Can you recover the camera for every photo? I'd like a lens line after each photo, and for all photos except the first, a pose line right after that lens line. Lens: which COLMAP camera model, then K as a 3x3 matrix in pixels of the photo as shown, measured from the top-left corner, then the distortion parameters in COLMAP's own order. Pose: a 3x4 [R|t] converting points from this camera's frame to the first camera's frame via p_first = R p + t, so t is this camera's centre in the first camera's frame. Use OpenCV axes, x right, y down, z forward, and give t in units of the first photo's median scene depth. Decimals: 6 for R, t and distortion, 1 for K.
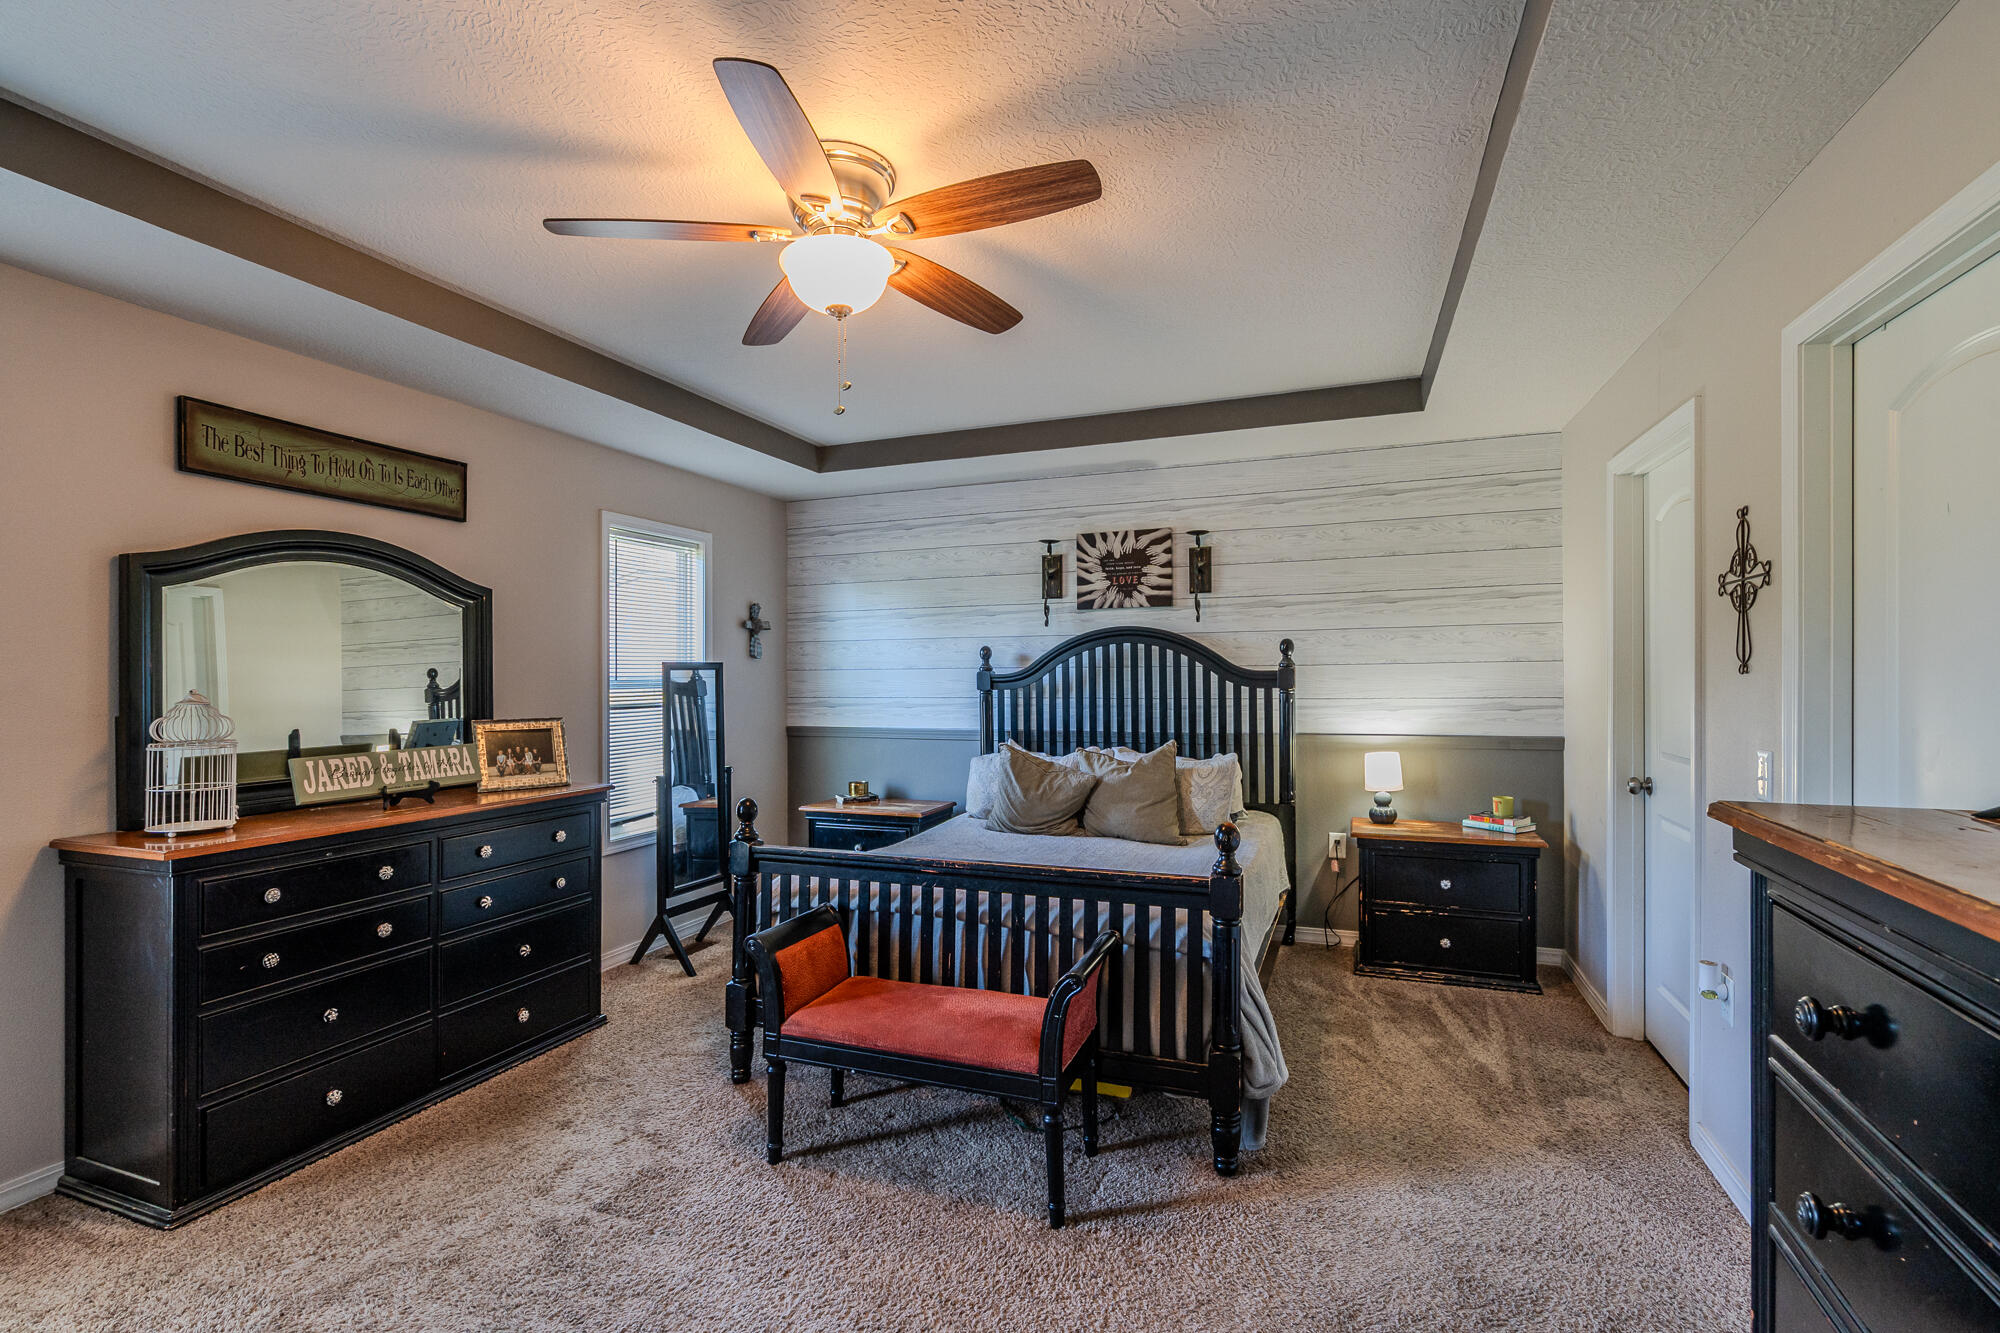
lens RADIAL K [[918.7, 0, 993.3], [0, 918.7, 636.2], [0, 0, 1]] dist [-0.000594, 0.000633]
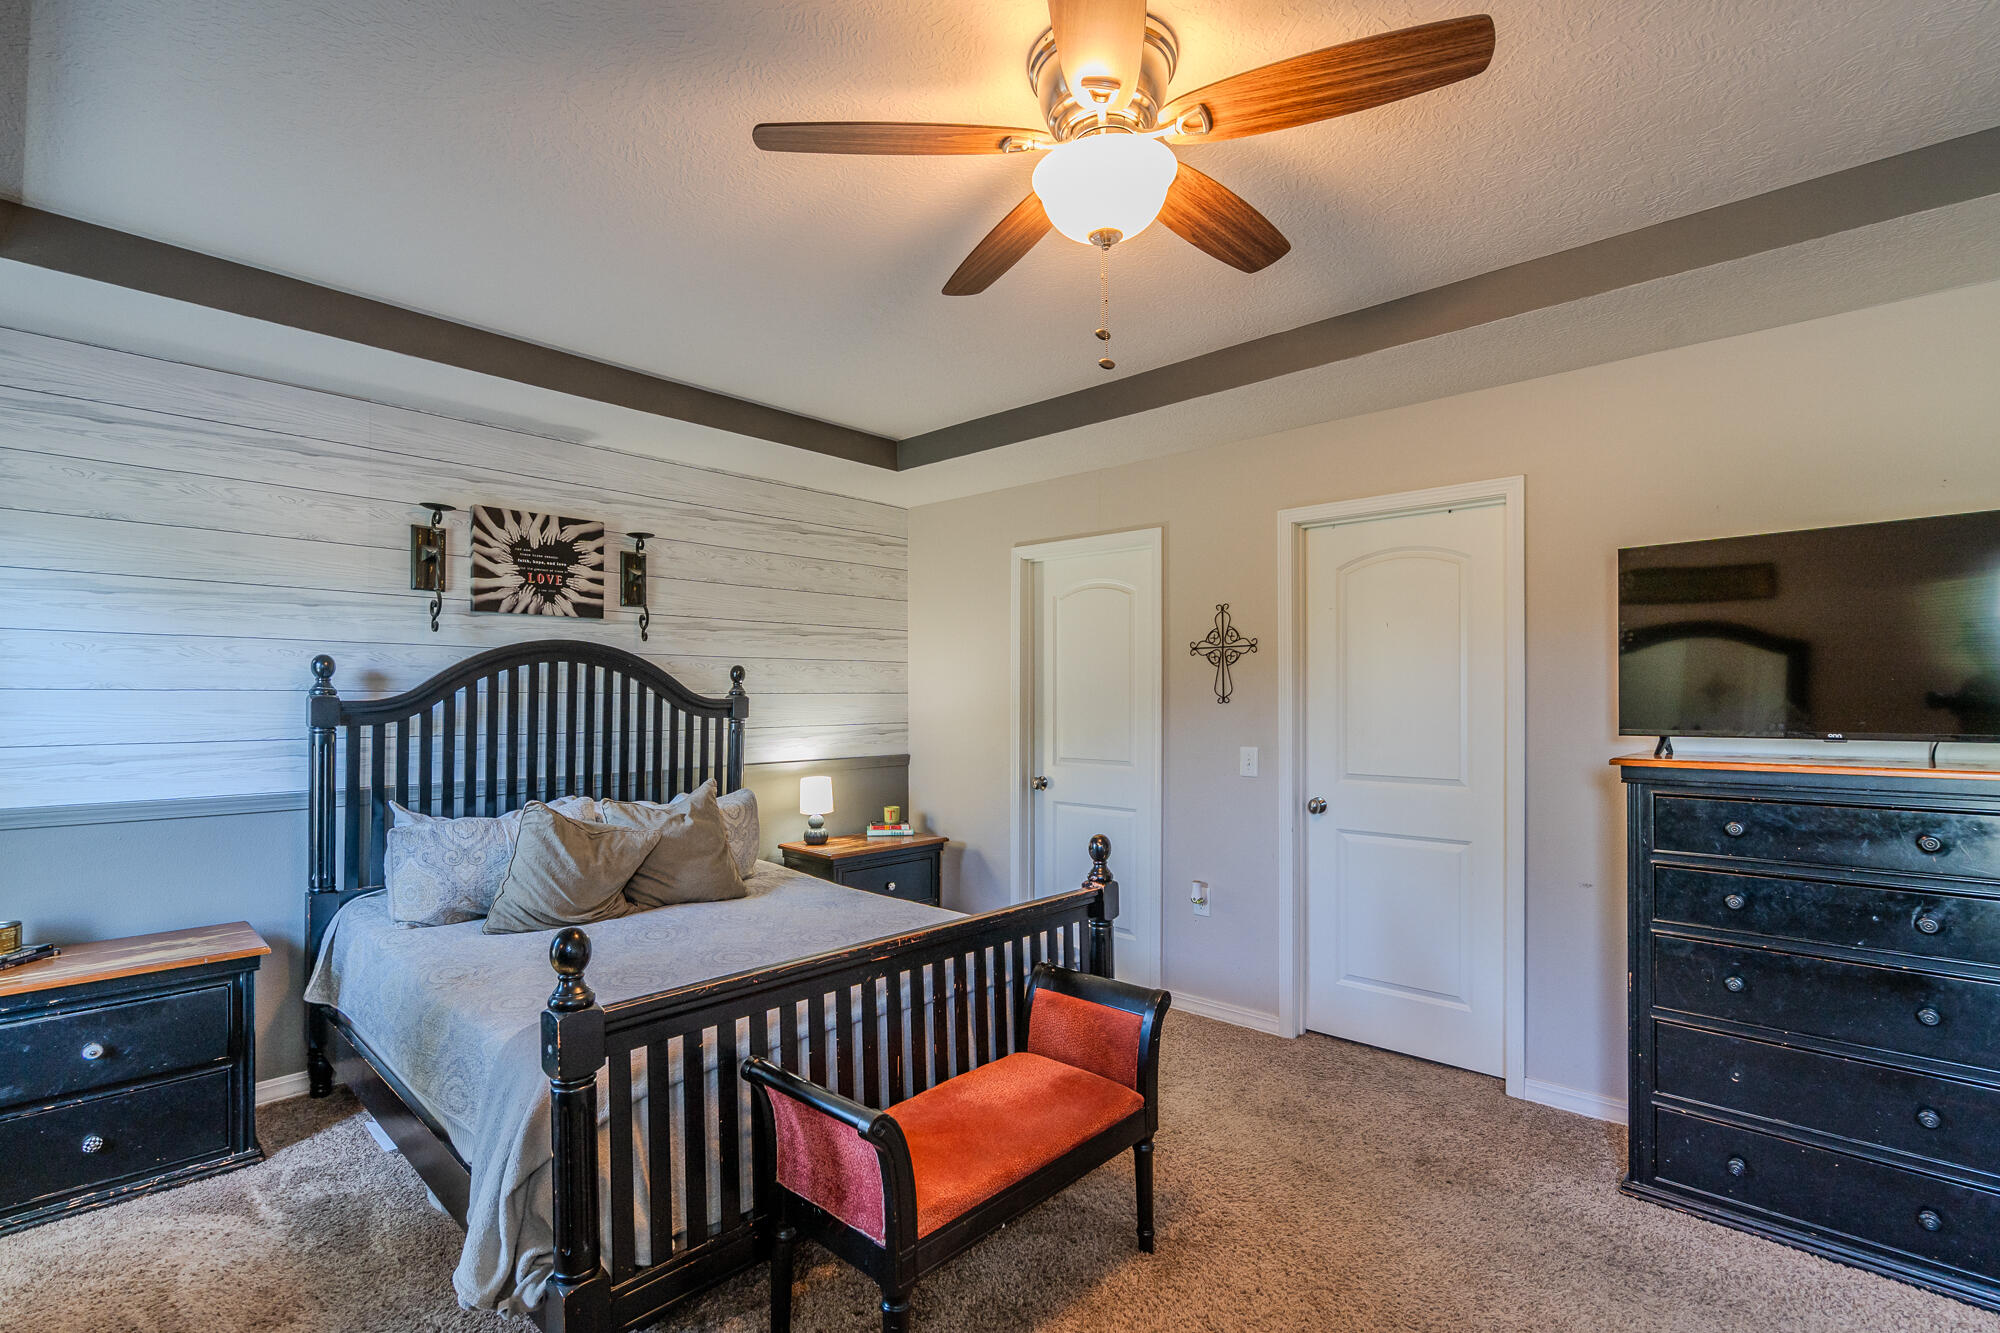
lens RADIAL K [[930.9, 0, 1000.0], [0, 930.9, 666.5], [0, 0, 1]] dist [-0.000740, 0.000334]
pose [[0.359429, 0.041422, 0.932253, -0.539126], [-0.039847, 0.998784, -0.029015, 0.023396], [-0.932321, -0.026719, 0.360643, 0.450537]]
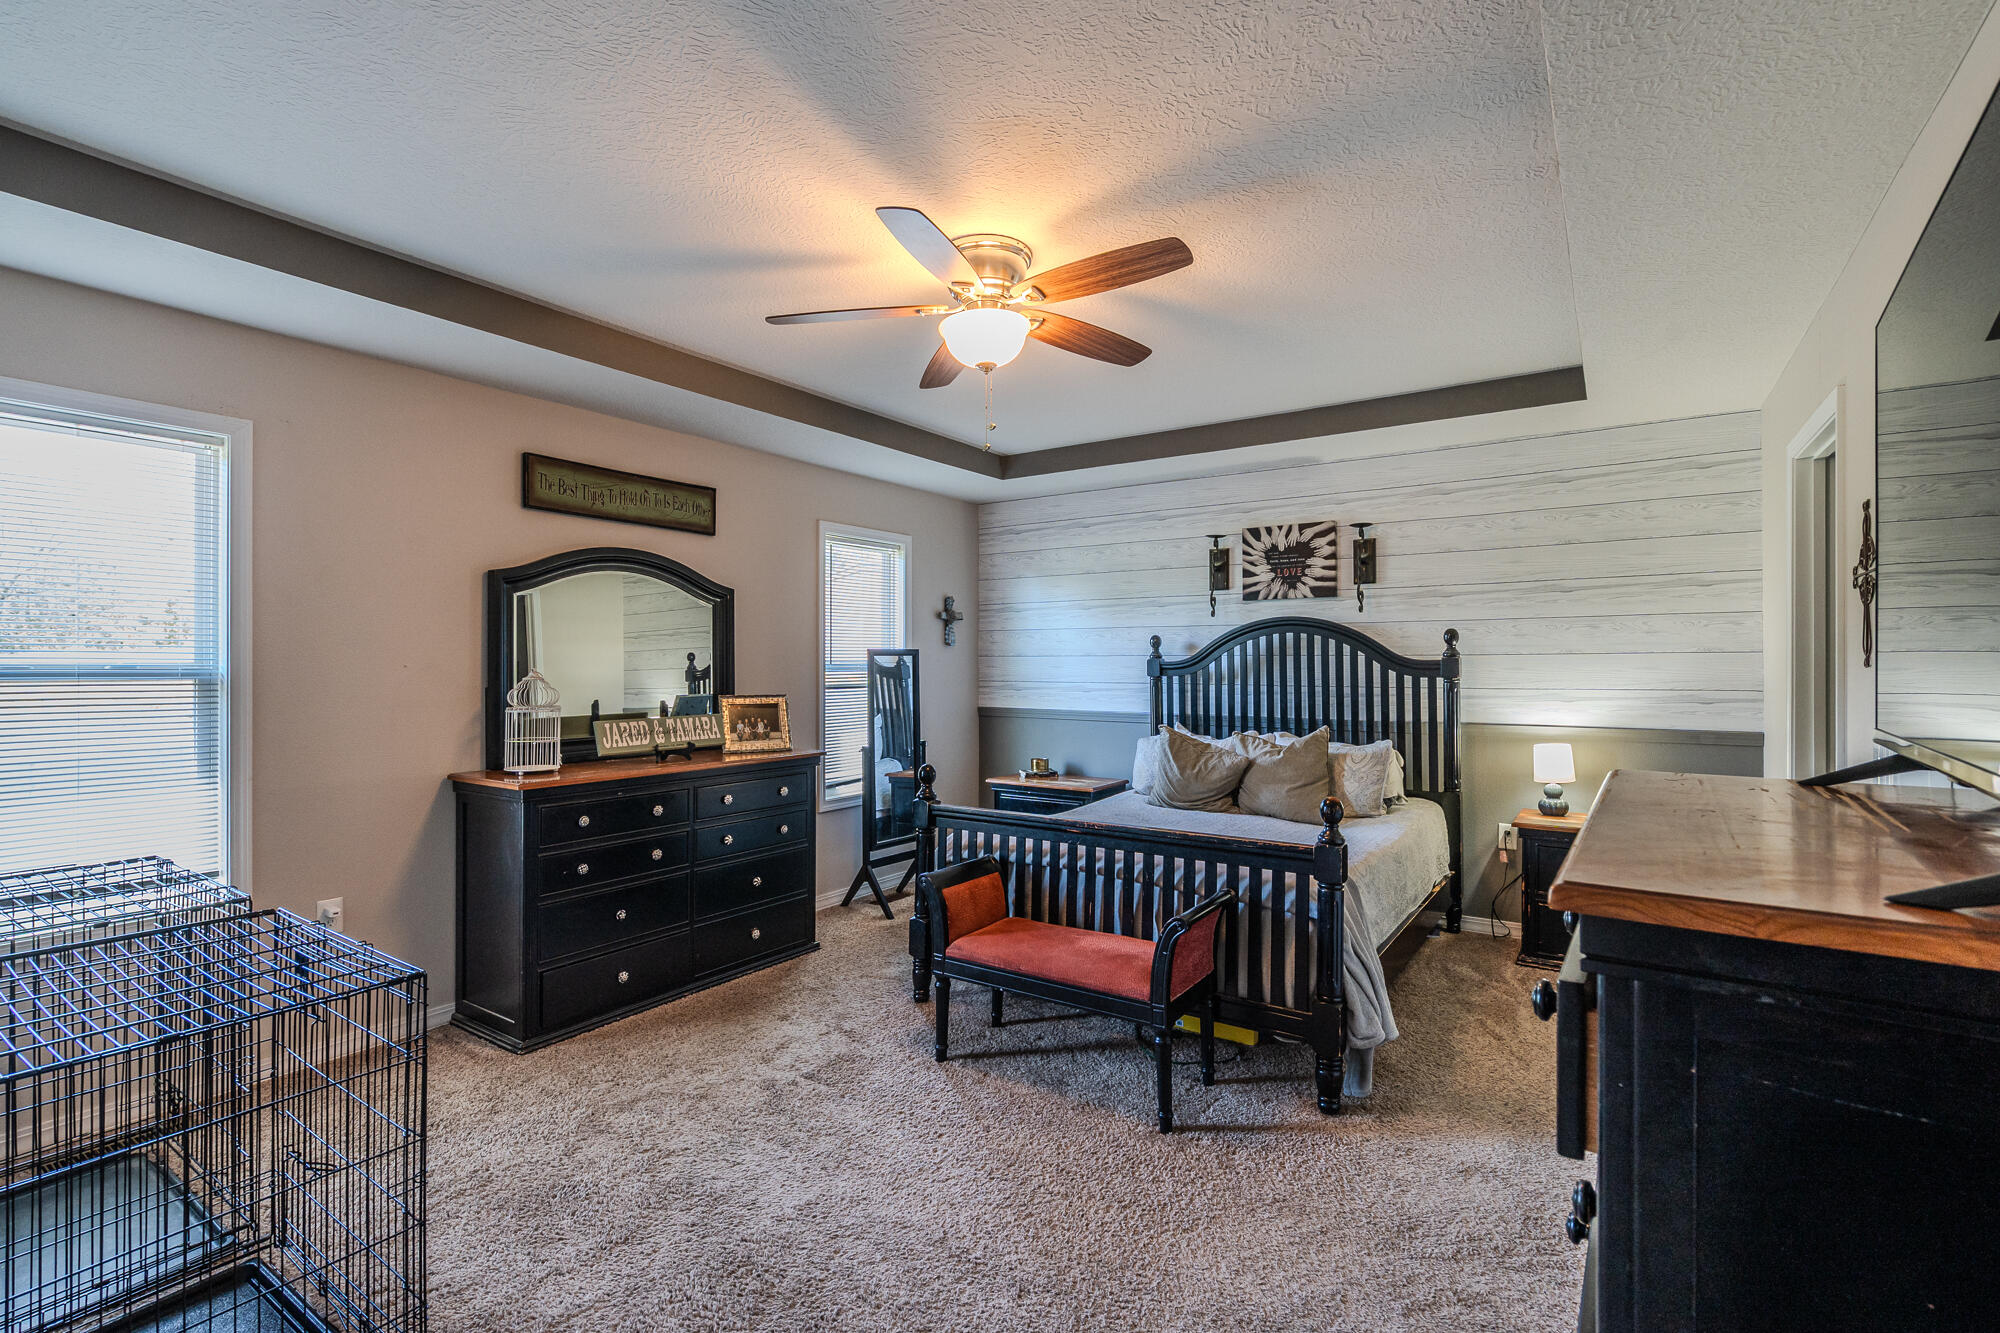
lens RADIAL K [[926.4, 0, 994.0], [0, 926.4, 609.6], [0, 0, 1]] dist [-0.003182, 0.000196]
pose [[0.972886, -0.005013, -0.231231, 0.074229], [0.001964, 0.999908, -0.013412, -0.006136], [0.231277, 0.012594, 0.972806, -0.118020]]
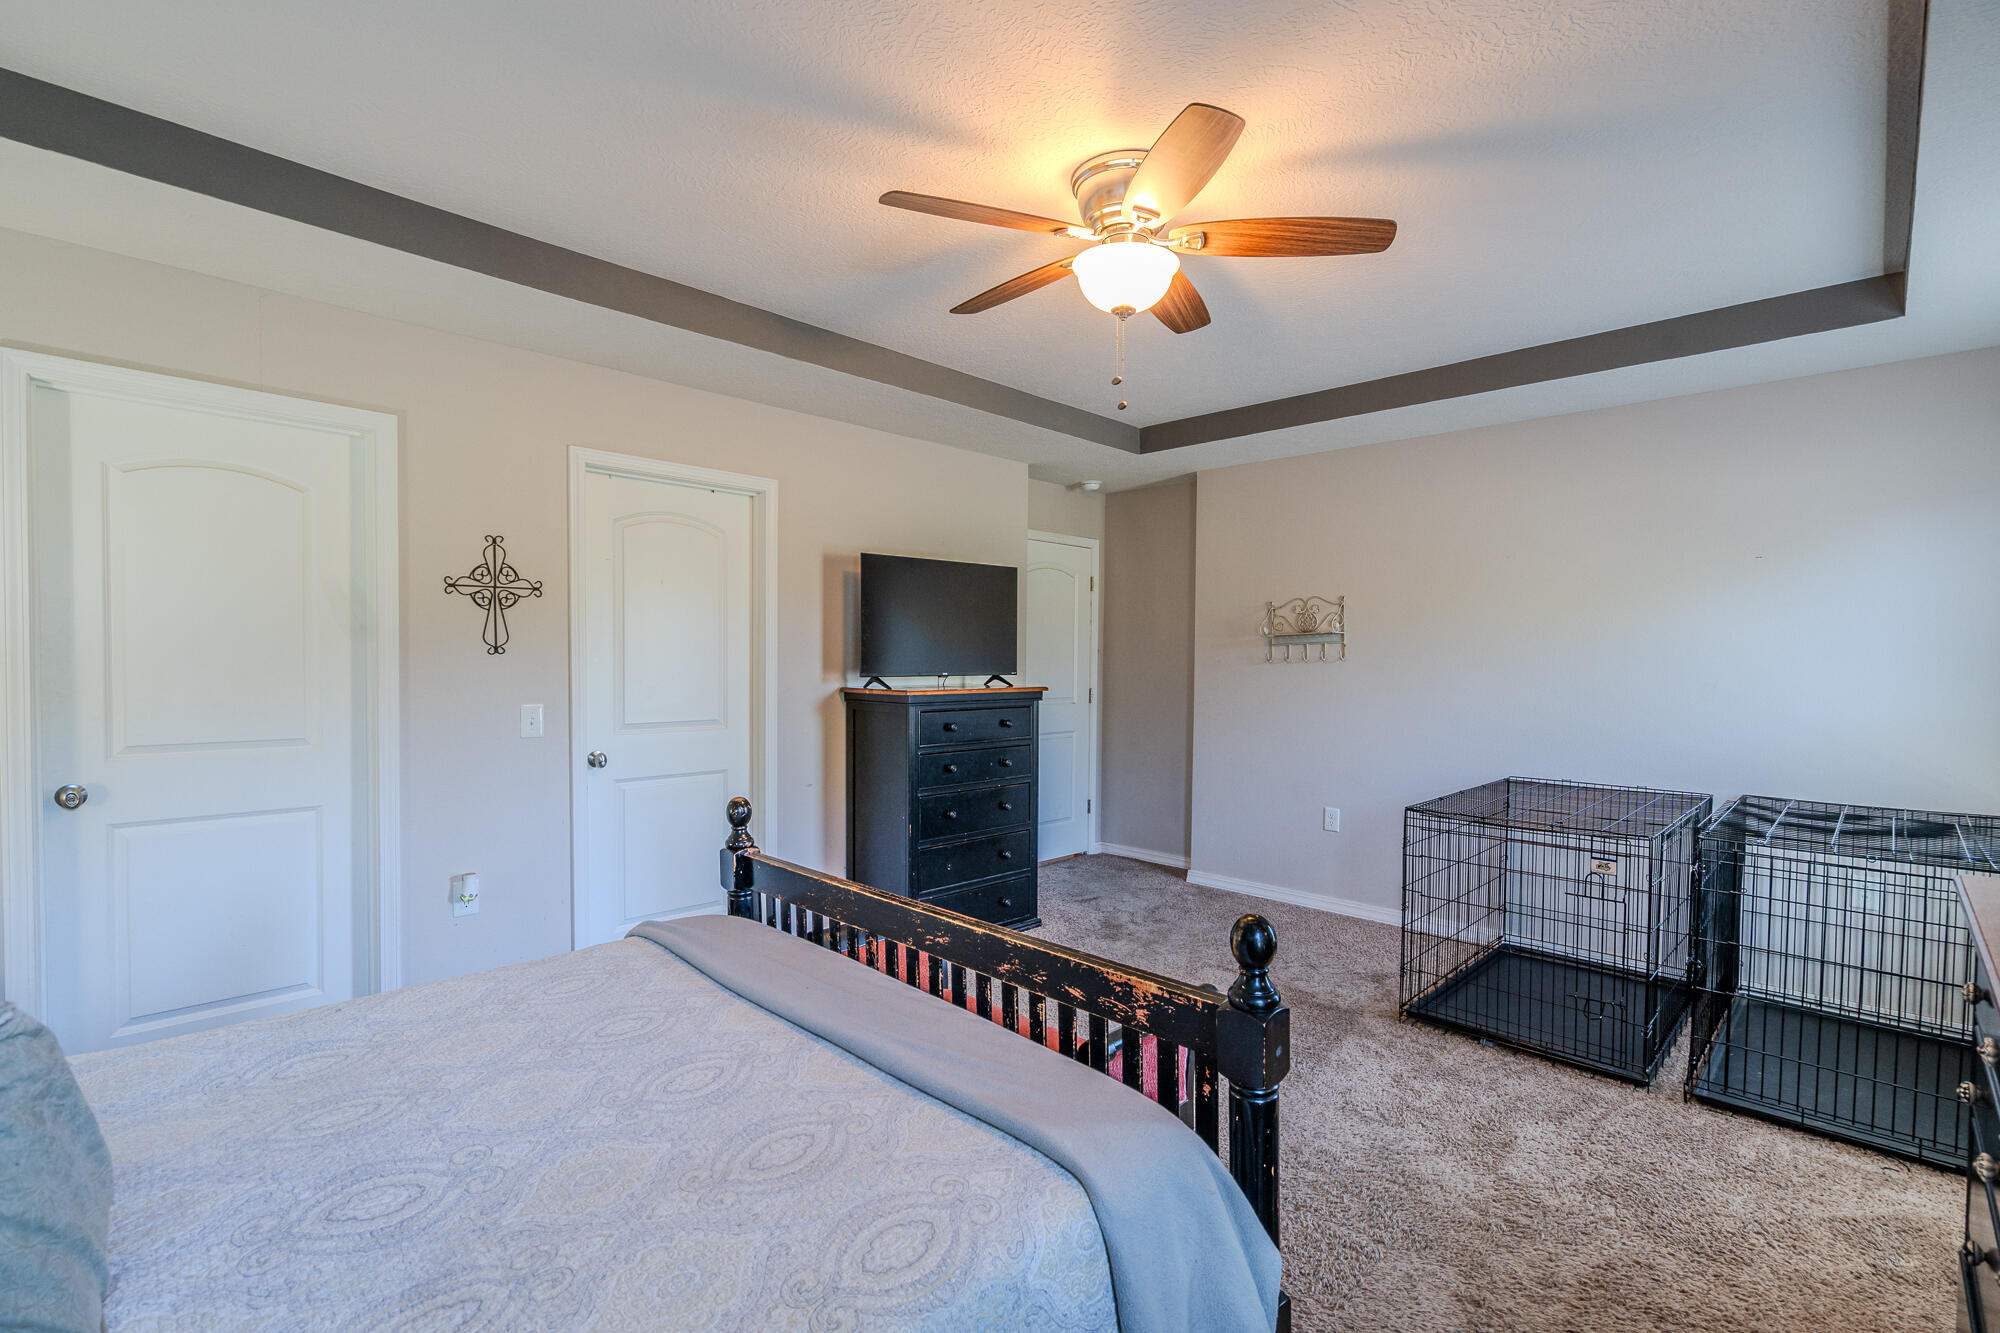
lens RADIAL K [[918.7, 0, 993.3], [0, 918.7, 636.2], [0, 0, 1]] dist [-0.000594, 0.000633]
pose [[-0.916470, 0.009398, 0.399994, -0.261023], [-0.015106, 0.998199, -0.058062, 0.049269], [-0.399819, -0.059254, -0.914677, 1.163221]]
